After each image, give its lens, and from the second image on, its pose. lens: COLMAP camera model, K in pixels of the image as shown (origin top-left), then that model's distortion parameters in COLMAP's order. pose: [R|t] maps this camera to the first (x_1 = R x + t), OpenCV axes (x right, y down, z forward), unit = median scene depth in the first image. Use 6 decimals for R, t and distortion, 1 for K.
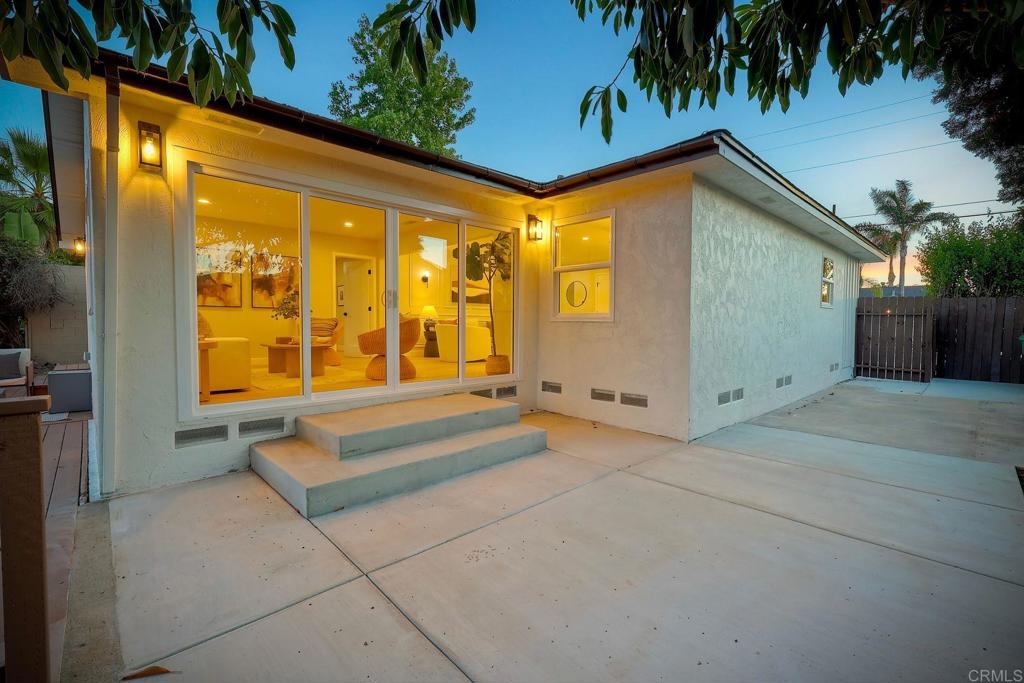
lens RADIAL K [[442.0, 0, 516.2], [0, 442.0, 339.2], [0, 0, 1]] dist [0.000428, 0.000129]
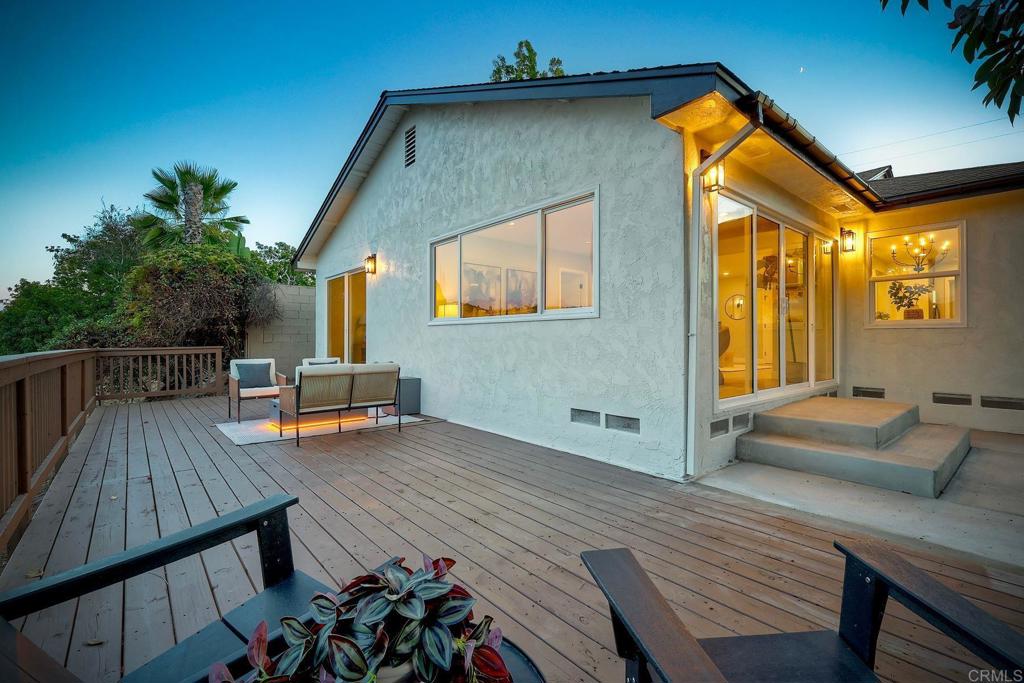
lens RADIAL K [[449.9, 0, 512.3], [0, 449.9, 331.4], [0, 0, 1]] dist [0.018742, 0.000057]
pose [[0.997797, -0.003501, -0.066242, -0.547377], [-0.000817, 0.997883, -0.065036, 0.025394], [0.066329, 0.064947, 0.995682, -0.080468]]
